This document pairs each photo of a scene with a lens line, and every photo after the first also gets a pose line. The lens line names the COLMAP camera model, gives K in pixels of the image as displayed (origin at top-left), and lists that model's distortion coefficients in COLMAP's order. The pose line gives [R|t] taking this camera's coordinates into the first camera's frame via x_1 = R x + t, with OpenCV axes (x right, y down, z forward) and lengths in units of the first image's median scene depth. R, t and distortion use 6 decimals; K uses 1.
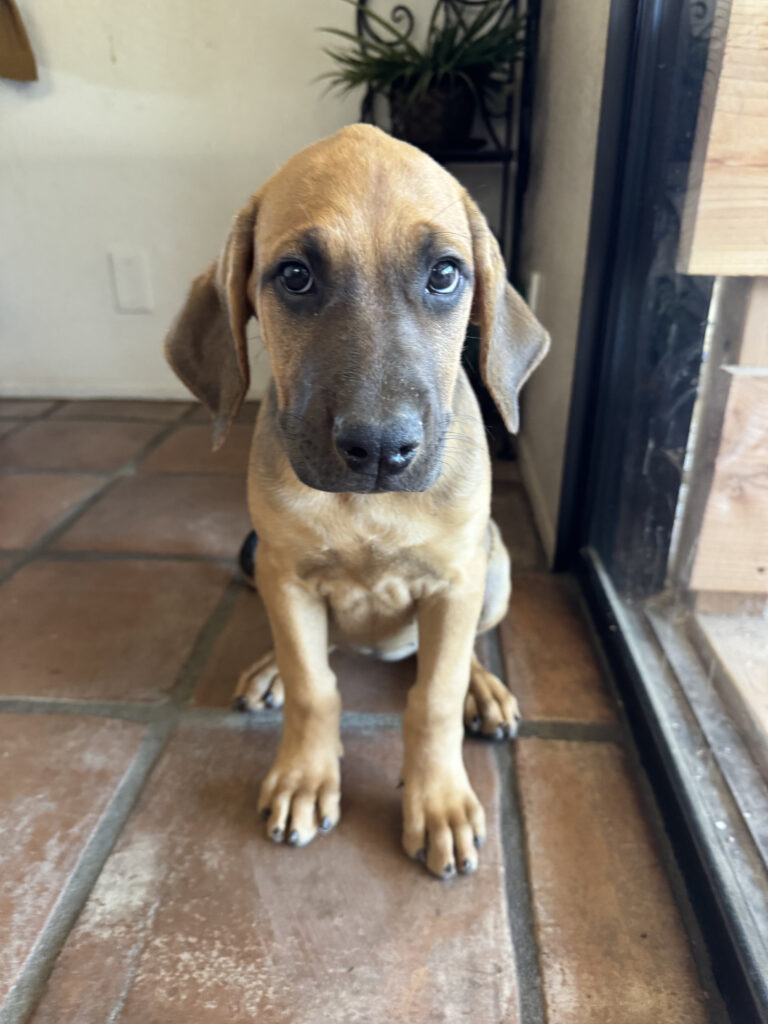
lens RADIAL K [[746.5, 0, 379.4], [0, 746.5, 514.0], [0, 0, 1]] dist [-0.018225, -0.004217]
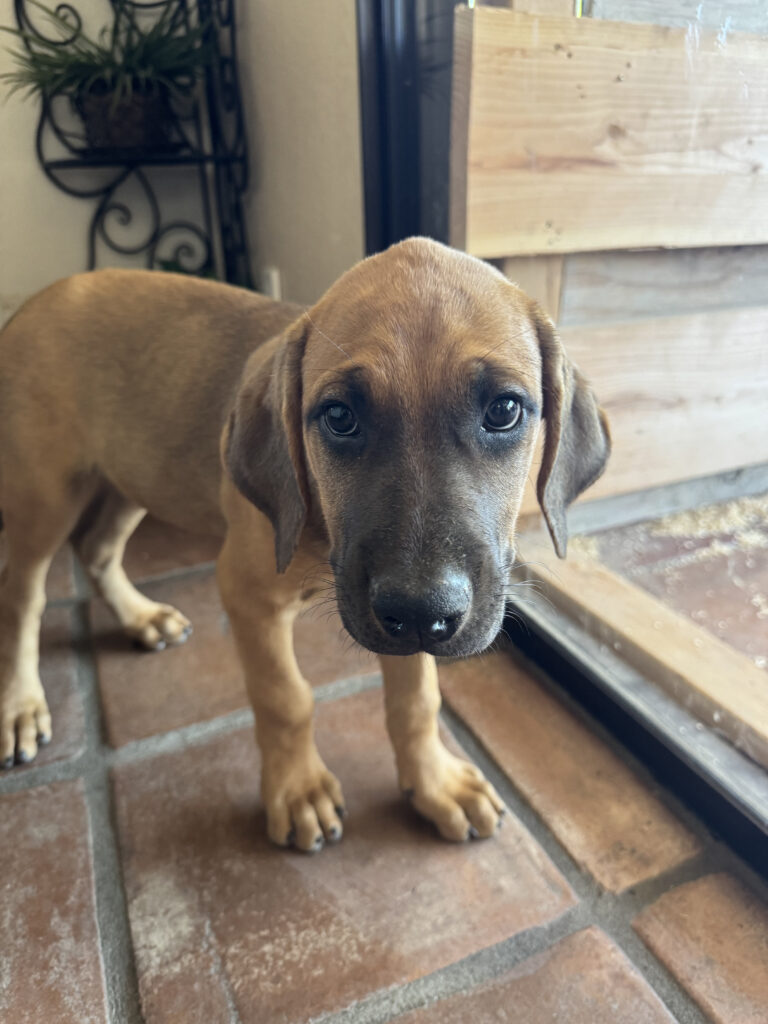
lens RADIAL K [[753.4, 0, 389.0], [0, 753.4, 512.3], [0, 0, 1]] dist [-0.023435, 0.003588]
pose [[0.882827, -0.214106, 0.418062, -0.369238], [0.213727, 0.975696, 0.048363, -0.009150], [-0.418256, 0.046655, 0.907130, -0.040366]]
